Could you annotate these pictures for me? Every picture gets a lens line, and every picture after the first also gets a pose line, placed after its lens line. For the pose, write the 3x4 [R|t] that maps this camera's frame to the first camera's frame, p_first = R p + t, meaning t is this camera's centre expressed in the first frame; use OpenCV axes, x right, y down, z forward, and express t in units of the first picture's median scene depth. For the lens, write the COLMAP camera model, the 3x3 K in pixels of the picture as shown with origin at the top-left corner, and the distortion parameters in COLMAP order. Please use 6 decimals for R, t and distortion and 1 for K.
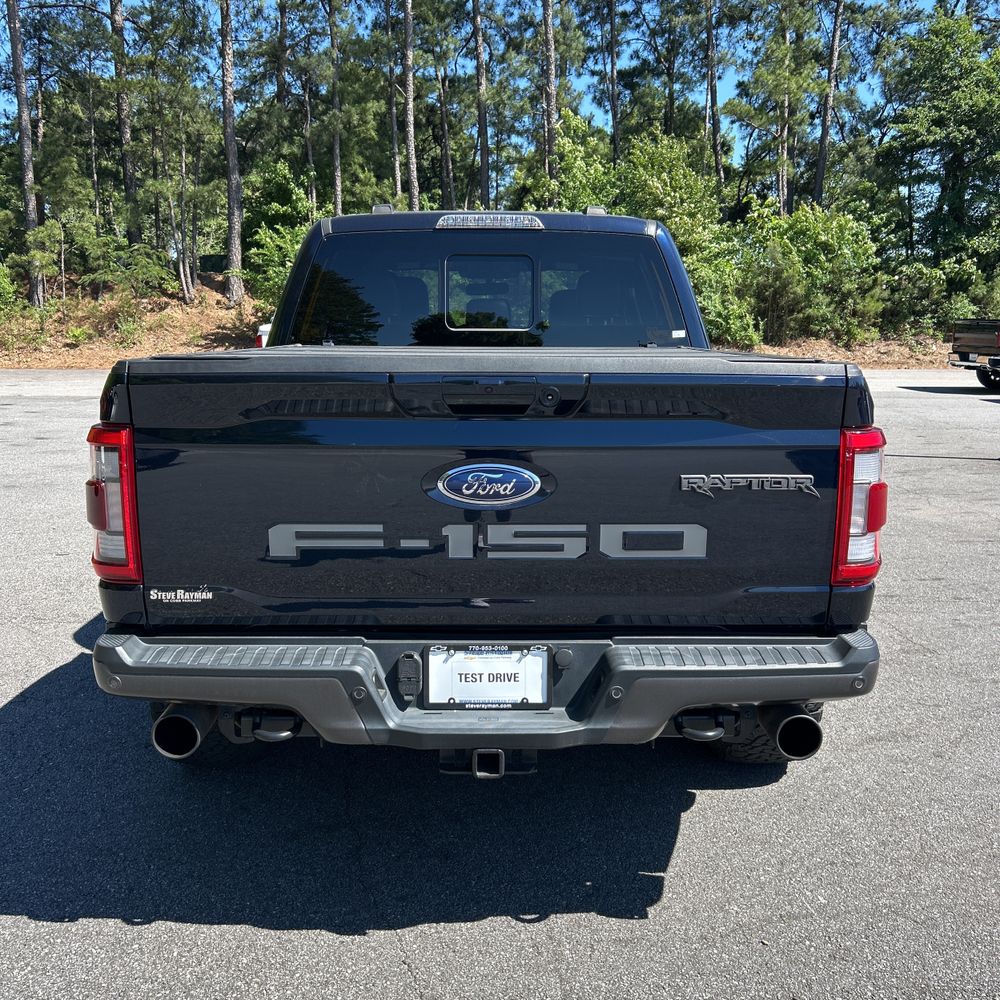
lens RADIAL K [[1016.1, 0, 508.8], [0, 1016.1, 504.2], [0, 0, 1]] dist [0.028069, 0.000000]
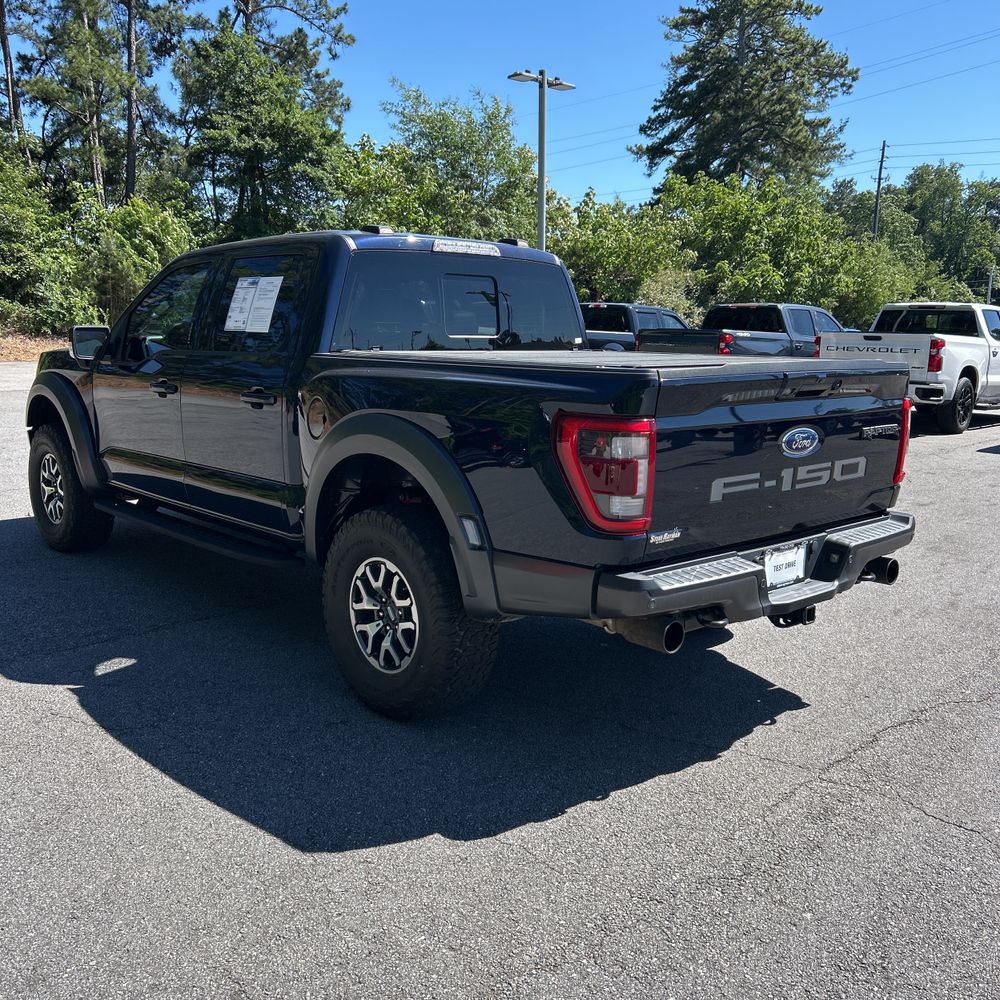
lens RADIAL K [[1016.1, 0, 493.1], [0, 1016.1, 520.9], [0, 0, 1]] dist [0.028069, 0.000000]
pose [[0.759468, -0.118779, 0.639609, -0.128489], [0.102417, 0.992760, 0.062751, -0.004120], [-0.642432, 0.017849, 0.766135, 0.007681]]
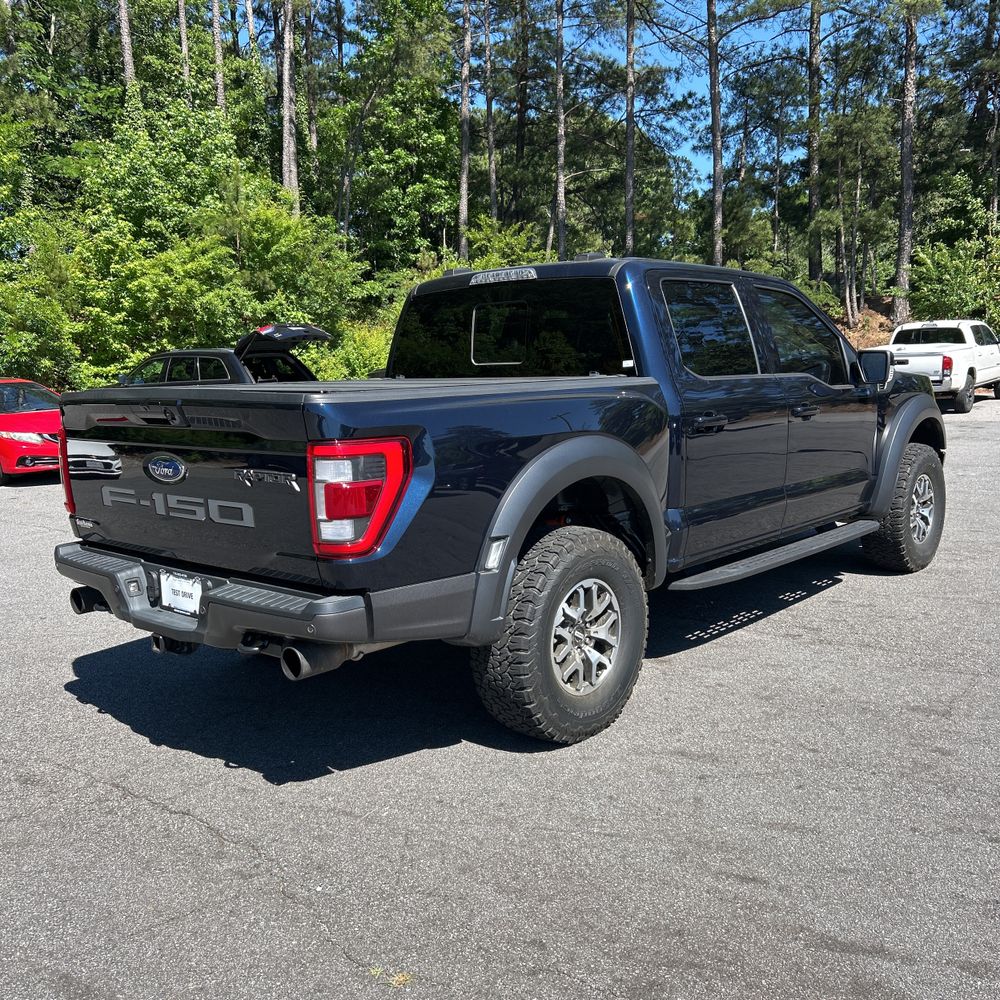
lens RADIAL K [[1016.1, 0, 502.8], [0, 1016.1, 525.9], [0, 0, 1]] dist [0.028069, 0.000000]
pose [[0.738859, 0.086640, -0.668268, 0.130337], [-0.087185, 0.995656, 0.032691, -0.002569], [0.668197, 0.034109, 0.743202, 0.015163]]
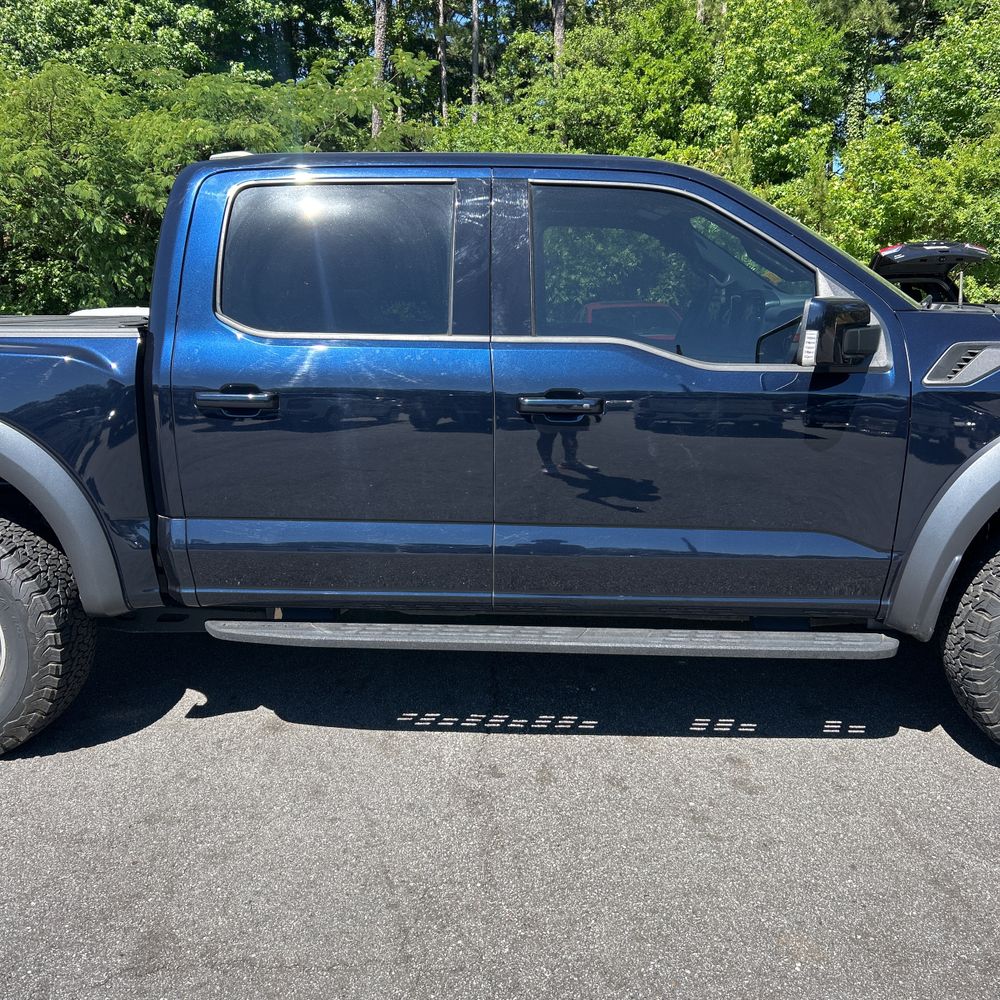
lens RADIAL K [[1016.1, 0, 492.4], [0, 1016.1, 514.0], [0, 0, 1]] dist [0.028069, 0.000000]
pose [[-0.080049, 0.208882, -0.974659, 0.152979], [-0.170569, 0.960505, 0.219857, -0.037061], [0.982089, 0.183846, -0.041259, 0.211223]]
